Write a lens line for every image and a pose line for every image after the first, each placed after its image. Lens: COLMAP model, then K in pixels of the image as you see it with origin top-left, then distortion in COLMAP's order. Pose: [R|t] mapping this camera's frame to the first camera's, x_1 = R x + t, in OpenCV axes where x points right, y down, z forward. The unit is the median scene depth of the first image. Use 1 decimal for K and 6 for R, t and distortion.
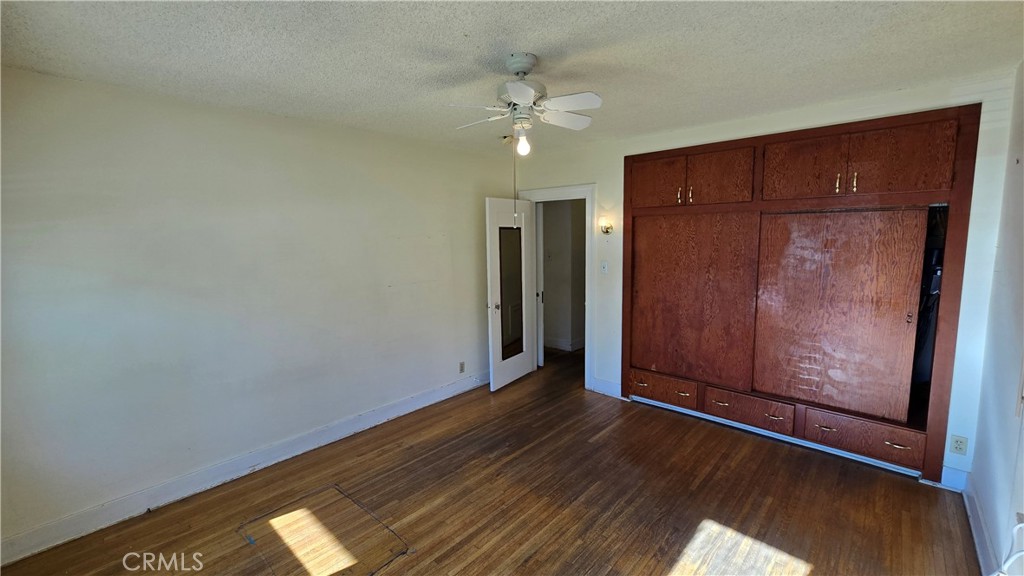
lens RADIAL K [[417.6, 0, 510.7], [0, 417.6, 284.5], [0, 0, 1]] dist [-0.005052, -0.000085]
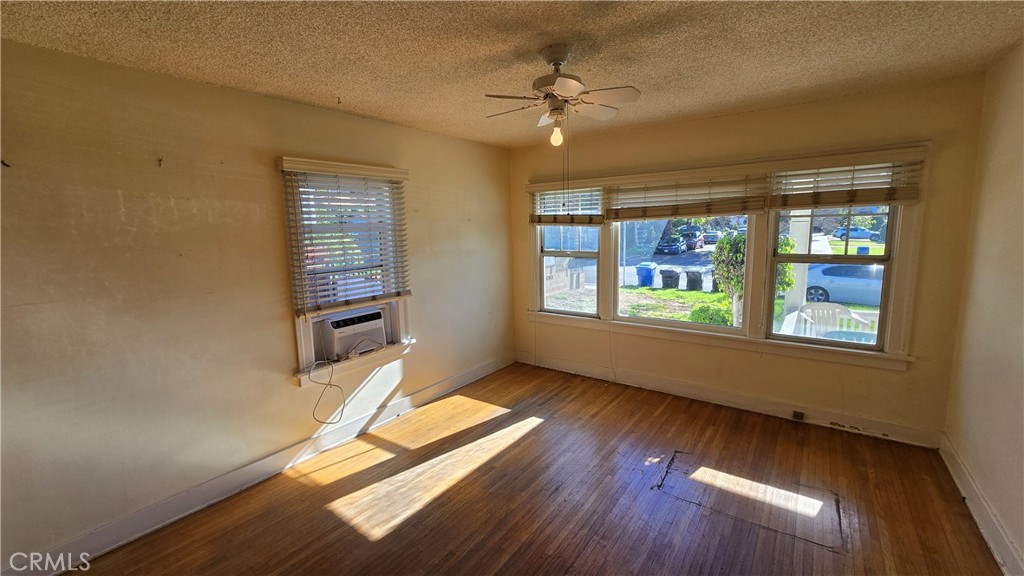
lens RADIAL K [[417.6, 0, 510.7], [0, 417.6, 284.5], [0, 0, 1]] dist [-0.005052, -0.000085]
pose [[-0.993068, 0.058316, -0.102051, 0.180802], [0.031269, 0.968027, 0.248888, -0.161827], [0.113302, 0.243972, -0.963141, 1.388867]]
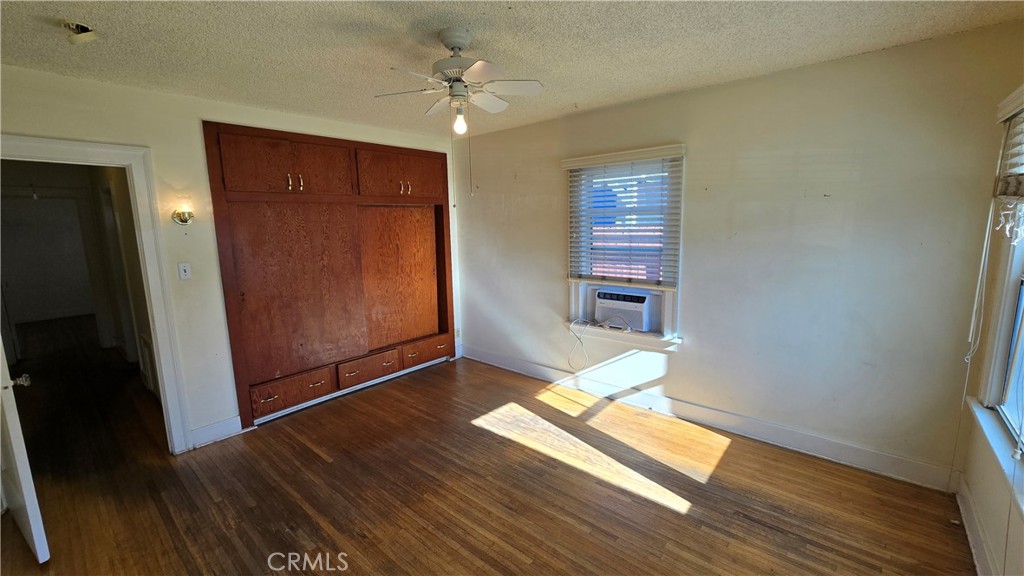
lens RADIAL K [[417.6, 0, 510.7], [0, 417.6, 284.5], [0, 0, 1]] dist [-0.005052, -0.000085]
pose [[-0.032158, -0.136364, 0.990137, -0.676281], [0.137711, 0.980596, 0.139523, -0.056307], [-0.989950, 0.140840, -0.012755, 0.636313]]
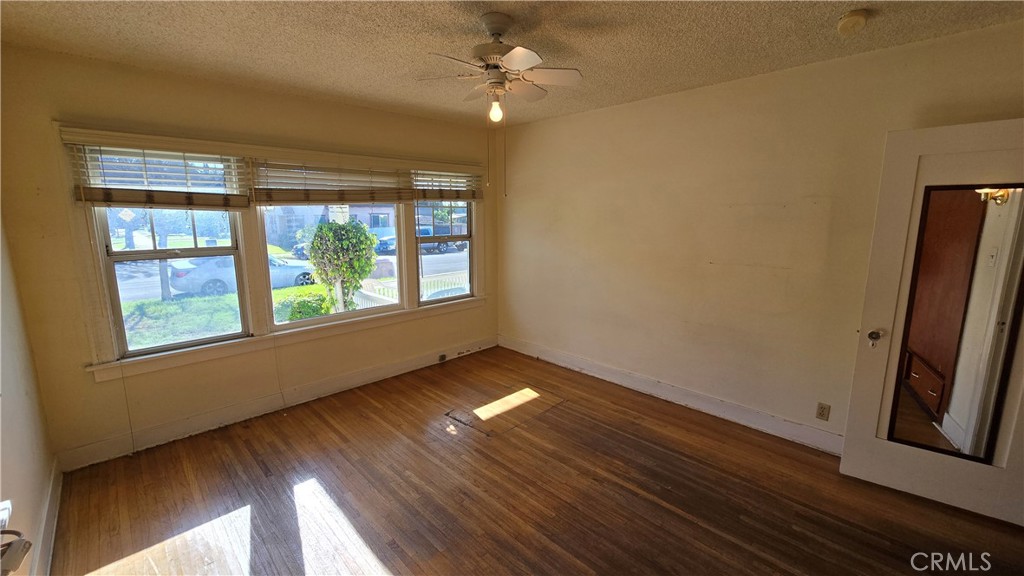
lens RADIAL K [[417.6, 0, 510.7], [0, 417.6, 284.5], [0, 0, 1]] dist [-0.005052, -0.000085]
pose [[-0.054942, 0.188484, -0.980538, 0.713959], [-0.110514, 0.974840, 0.193581, -0.089000], [0.992355, 0.118999, -0.032730, 0.748466]]
